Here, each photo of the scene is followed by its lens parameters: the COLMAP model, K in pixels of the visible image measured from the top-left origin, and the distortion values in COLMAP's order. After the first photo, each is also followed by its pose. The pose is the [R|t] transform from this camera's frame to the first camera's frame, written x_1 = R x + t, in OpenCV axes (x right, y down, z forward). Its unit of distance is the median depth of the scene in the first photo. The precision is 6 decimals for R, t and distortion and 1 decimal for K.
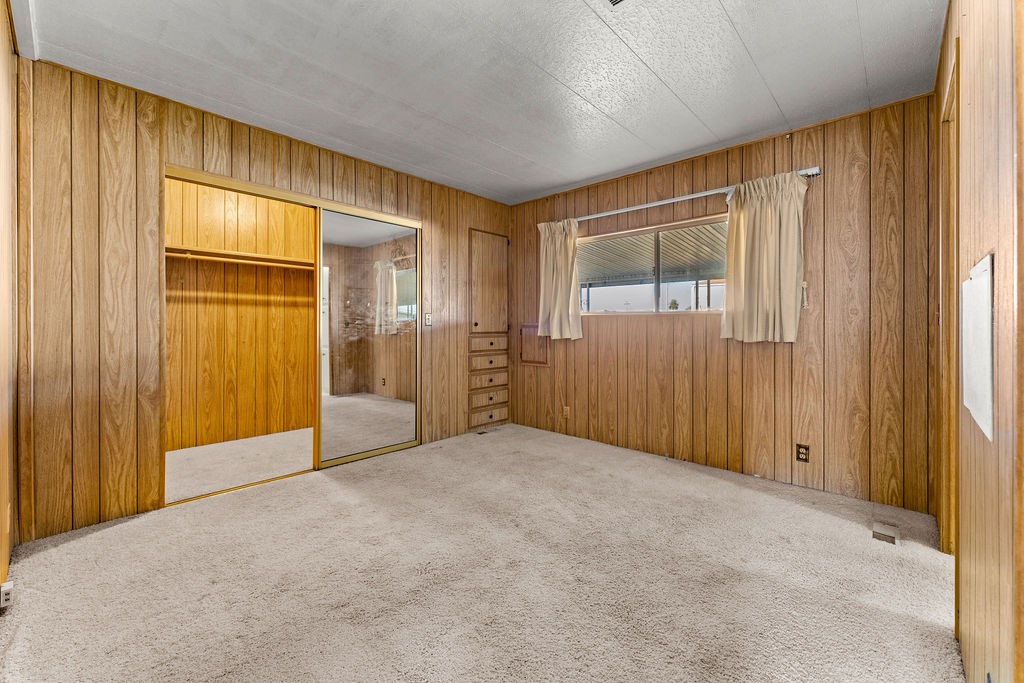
lens RADIAL K [[415.8, 0, 519.1], [0, 415.8, 326.2], [0, 0, 1]] dist [0.000368, 0.000153]
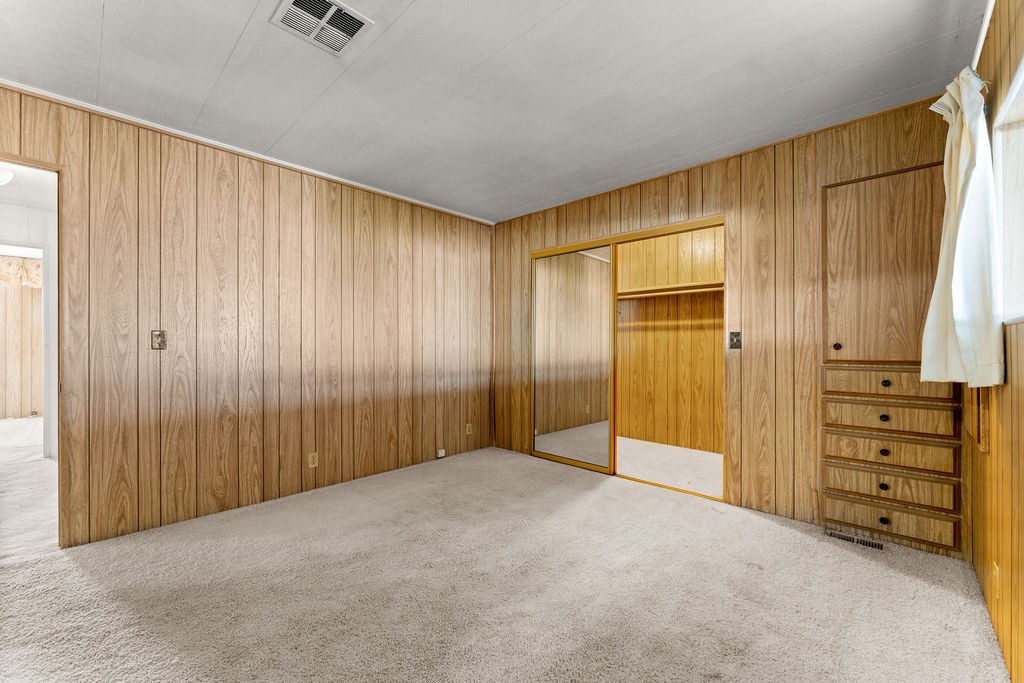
lens RADIAL K [[408.0, 0, 512.0], [0, 408.0, 341.5], [0, 0, 1]] dist [-0.002094, -0.000293]
pose [[-0.005470, -0.013768, -0.999890, 0.478286], [-0.003354, 0.999900, -0.013750, -0.001873], [0.999979, 0.003278, -0.005516, 0.557087]]
